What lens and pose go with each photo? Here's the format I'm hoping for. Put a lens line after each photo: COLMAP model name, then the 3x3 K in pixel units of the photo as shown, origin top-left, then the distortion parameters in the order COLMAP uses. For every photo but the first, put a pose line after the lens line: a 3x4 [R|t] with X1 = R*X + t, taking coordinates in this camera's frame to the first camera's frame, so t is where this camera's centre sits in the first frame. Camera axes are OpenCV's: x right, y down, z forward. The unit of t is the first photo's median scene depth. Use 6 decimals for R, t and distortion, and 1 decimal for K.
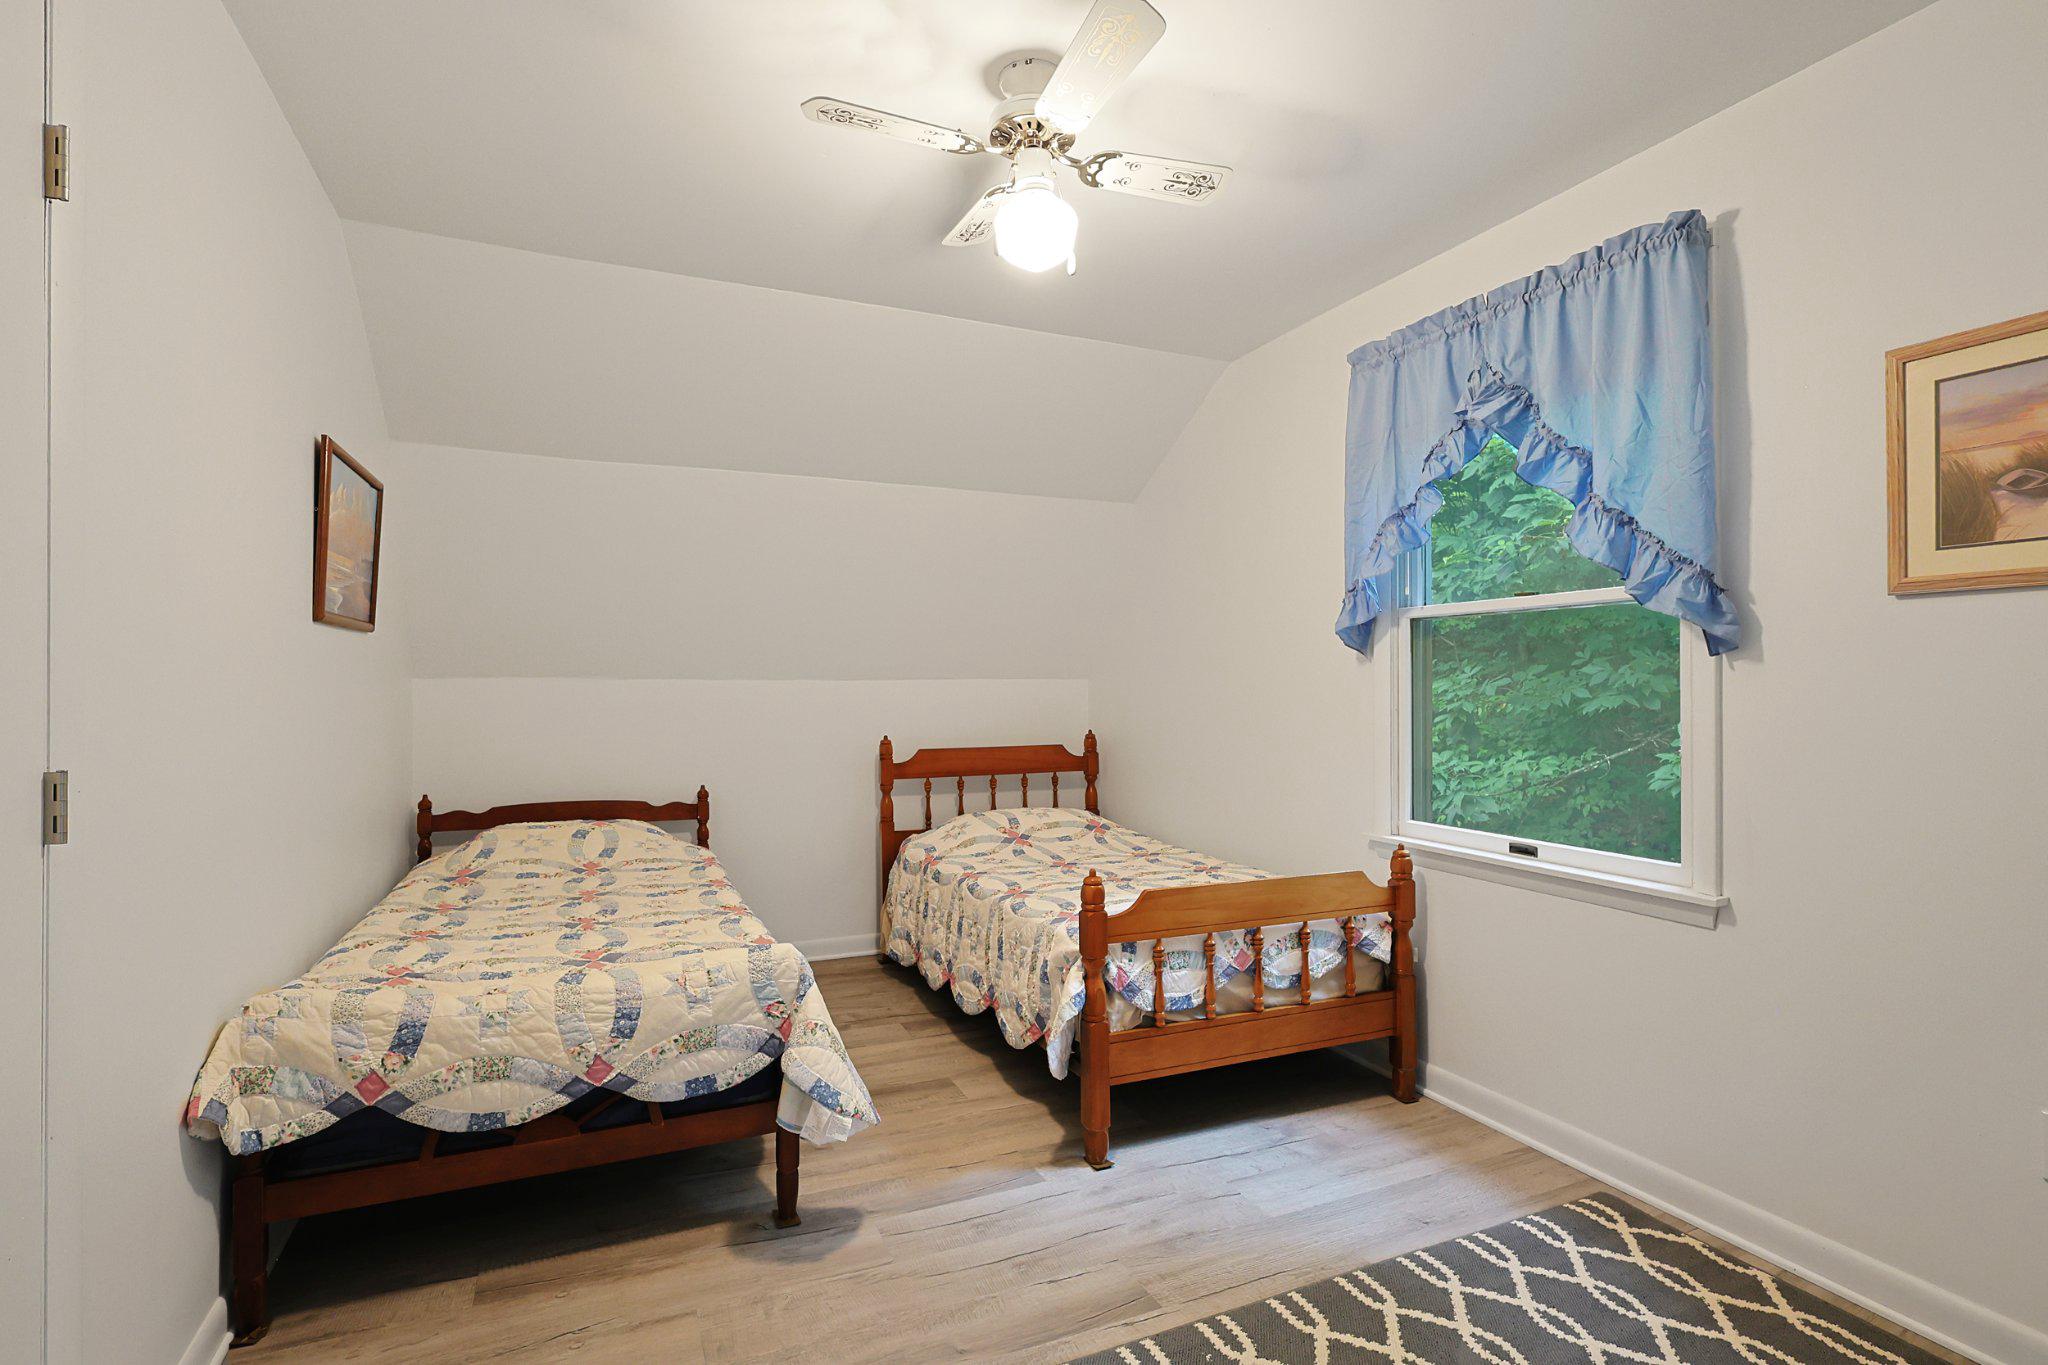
lens RADIAL K [[1010.7, 0, 1011.1], [0, 1010.7, 679.5], [0, 0, 1]] dist [0.000026, 0.000773]
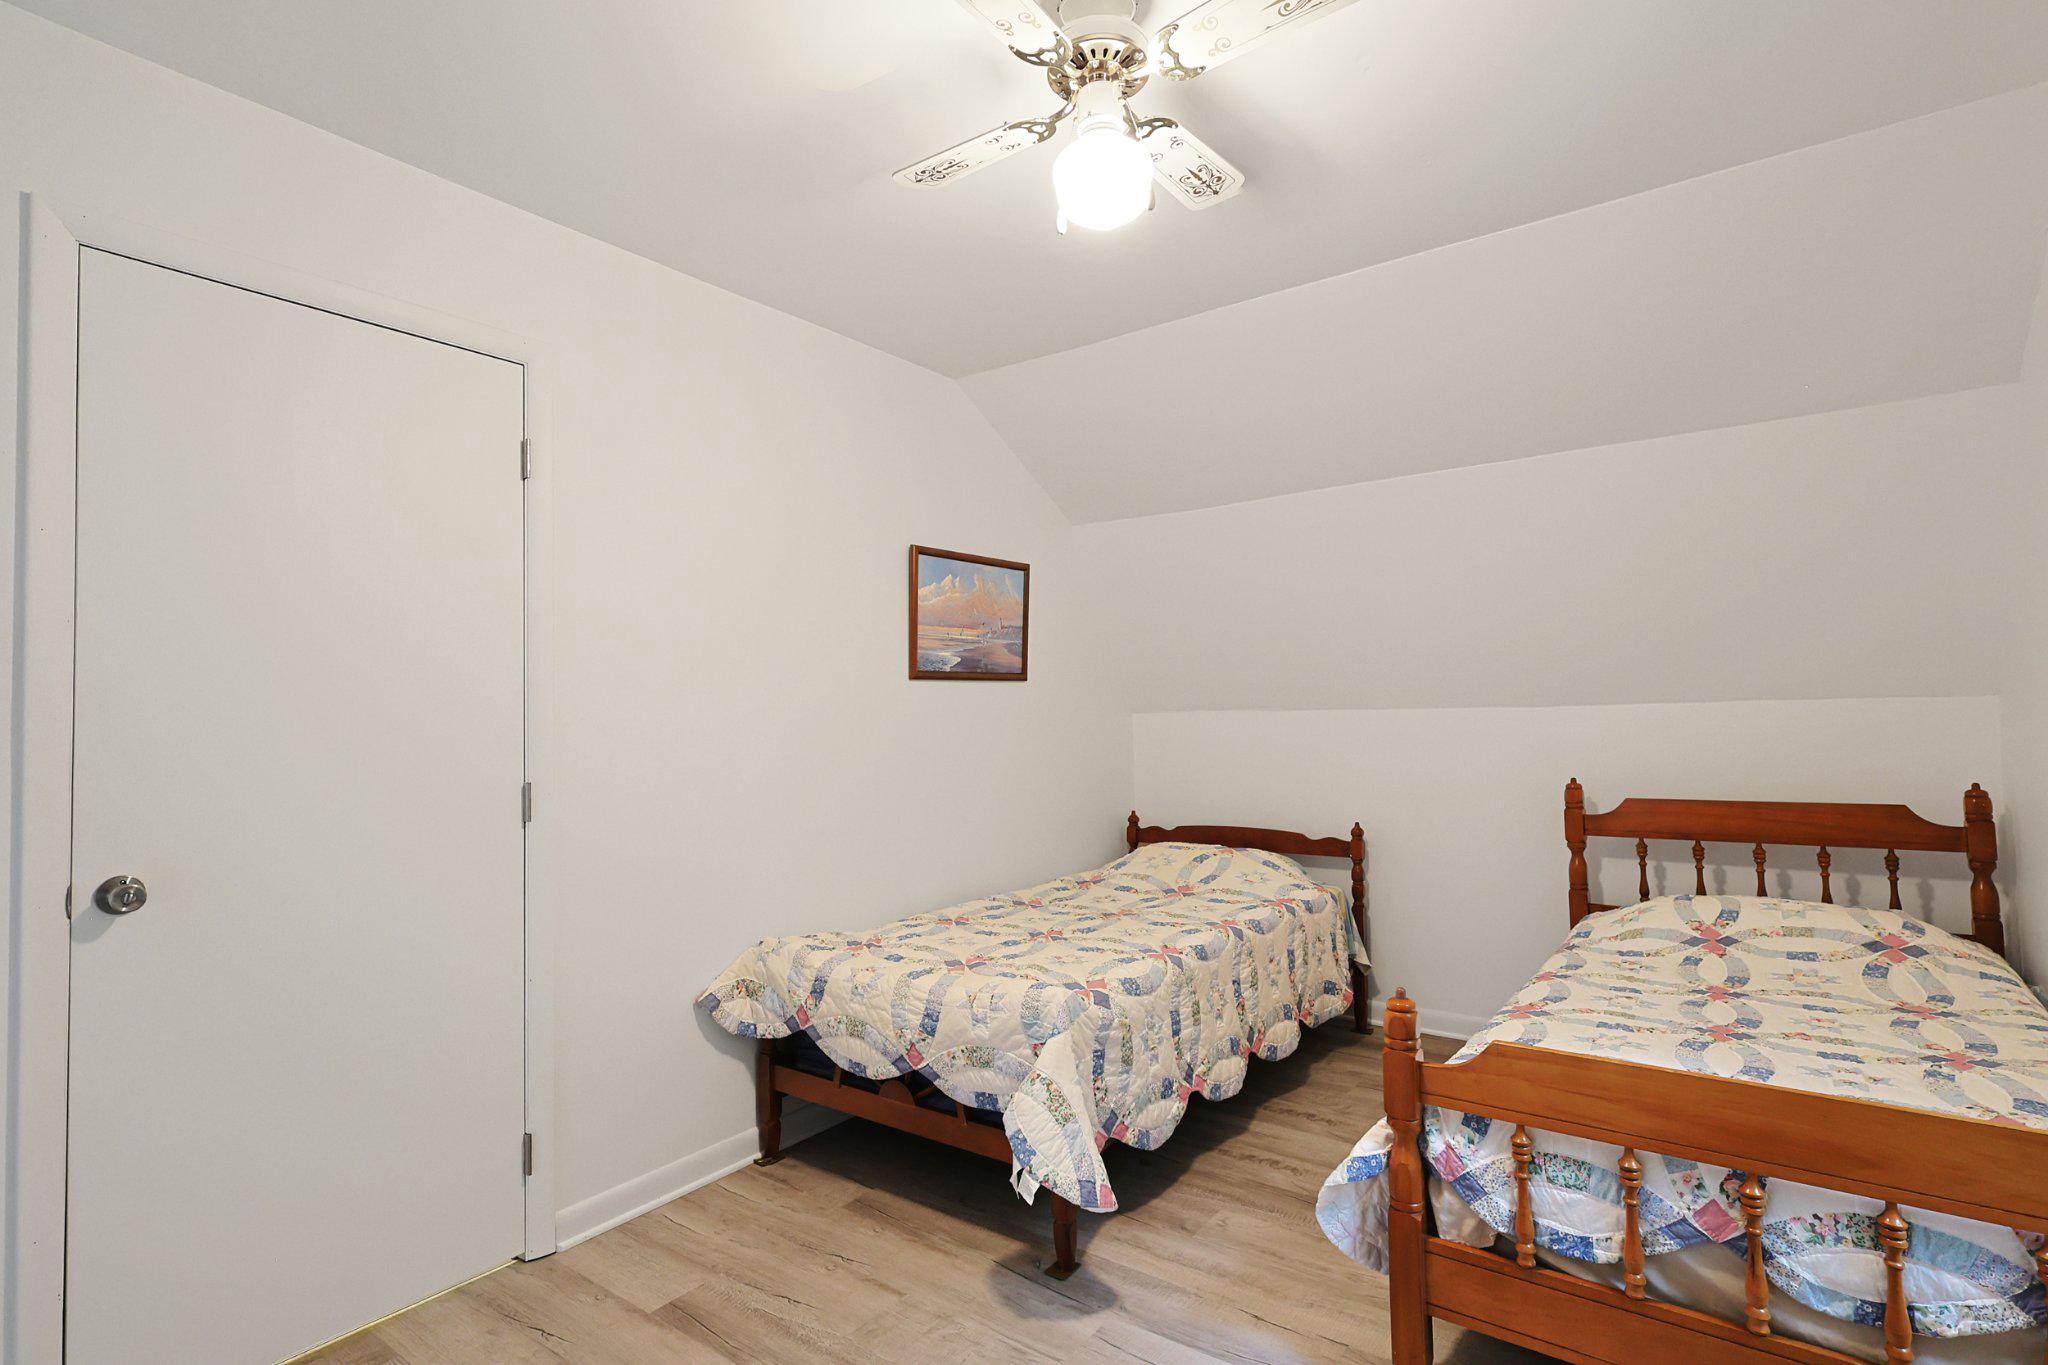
lens RADIAL K [[986.2, 0, 1022.8], [0, 986.2, 644.2], [0, 0, 1]] dist [-0.001265, 0.000715]
pose [[0.501415, -0.069646, -0.862399, 0.555265], [0.027240, 0.997531, -0.064722, -0.017882], [0.864778, 0.008961, 0.502075, 0.409075]]
